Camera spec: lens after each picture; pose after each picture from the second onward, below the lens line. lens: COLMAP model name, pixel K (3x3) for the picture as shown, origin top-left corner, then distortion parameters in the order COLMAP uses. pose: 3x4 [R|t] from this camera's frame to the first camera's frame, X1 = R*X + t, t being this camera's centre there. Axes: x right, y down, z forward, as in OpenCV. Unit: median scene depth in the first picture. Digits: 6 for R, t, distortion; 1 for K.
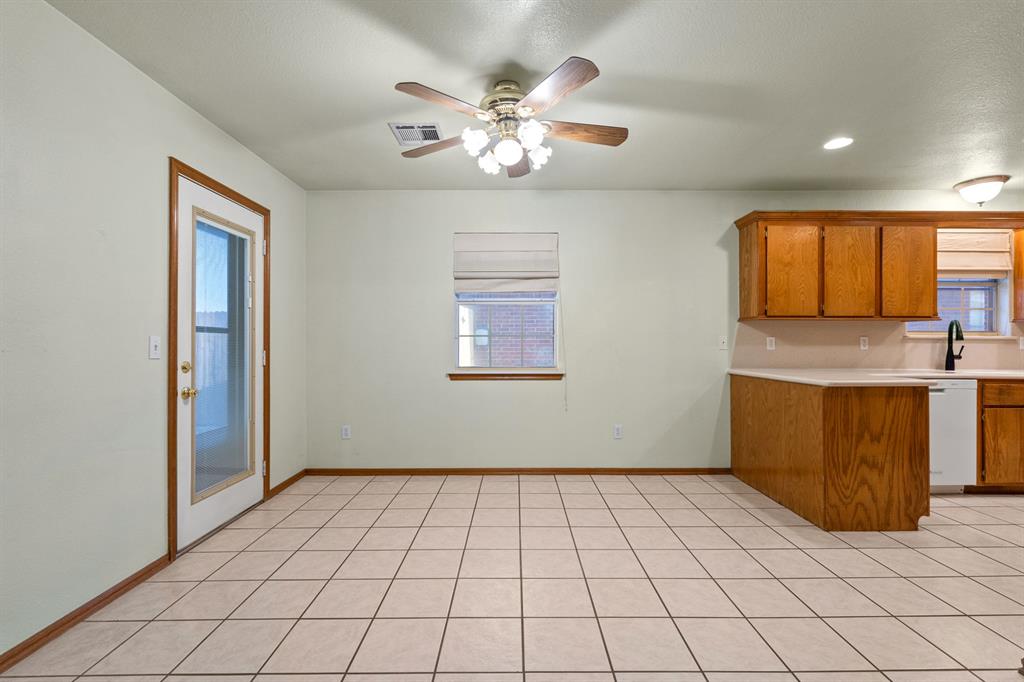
lens RADIAL K [[452.3, 0, 513.9], [0, 452.3, 341.9], [0, 0, 1]] dist [-0.003338, -0.000380]
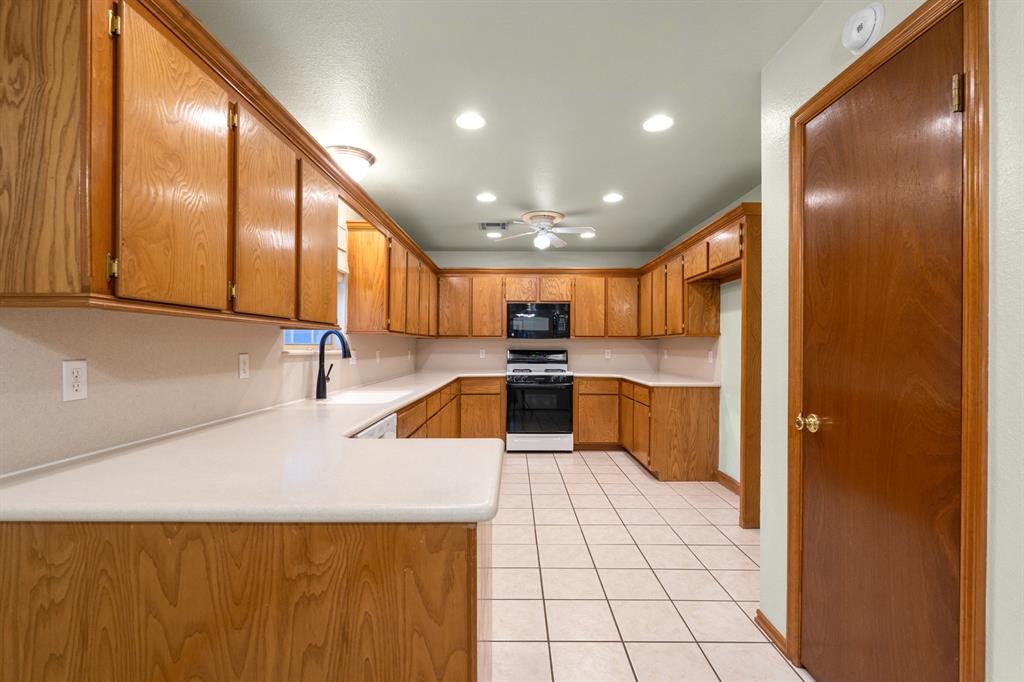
lens RADIAL K [[452.3, 0, 513.1], [0, 452.3, 342.3], [0, 0, 1]] dist [-0.003338, -0.000380]
pose [[0.006669, 0.005539, 0.999962, 0.260934], [-0.007449, 0.999957, -0.005490, -0.027538], [-0.999950, -0.007412, 0.006710, 0.737768]]
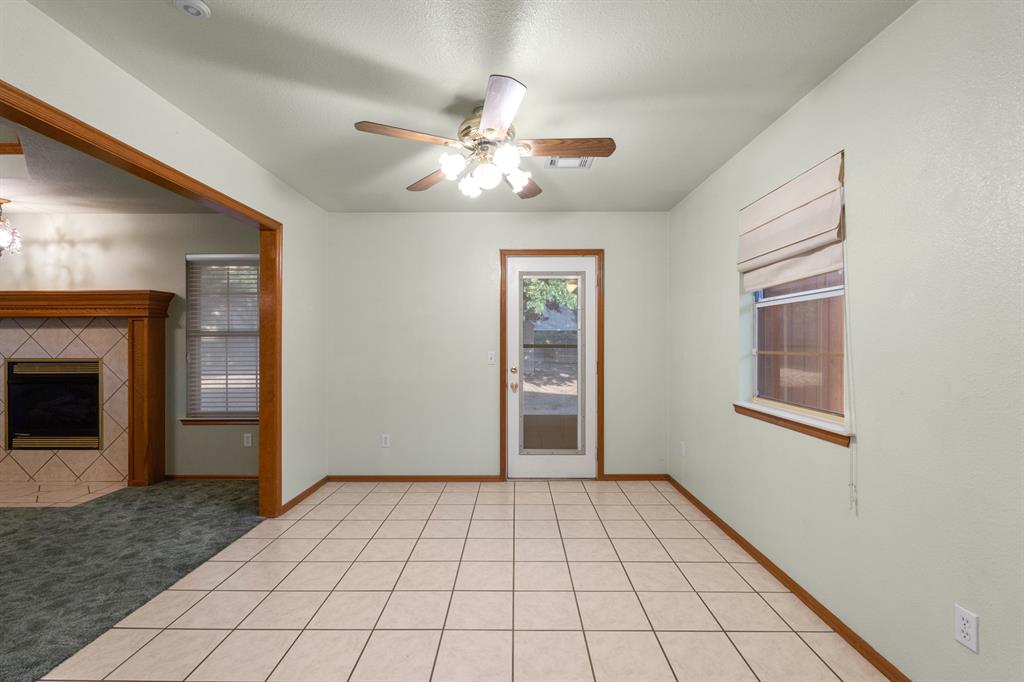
lens RADIAL K [[431.7, 0, 514.5], [0, 431.7, 347.0], [0, 0, 1]] dist [0.001370, -0.000282]
pose [[-0.005602, 0.003169, -0.999979, 0.602824], [0.001364, 0.999994, 0.003161, -0.024386], [0.999983, -0.001346, -0.005607, 0.703690]]
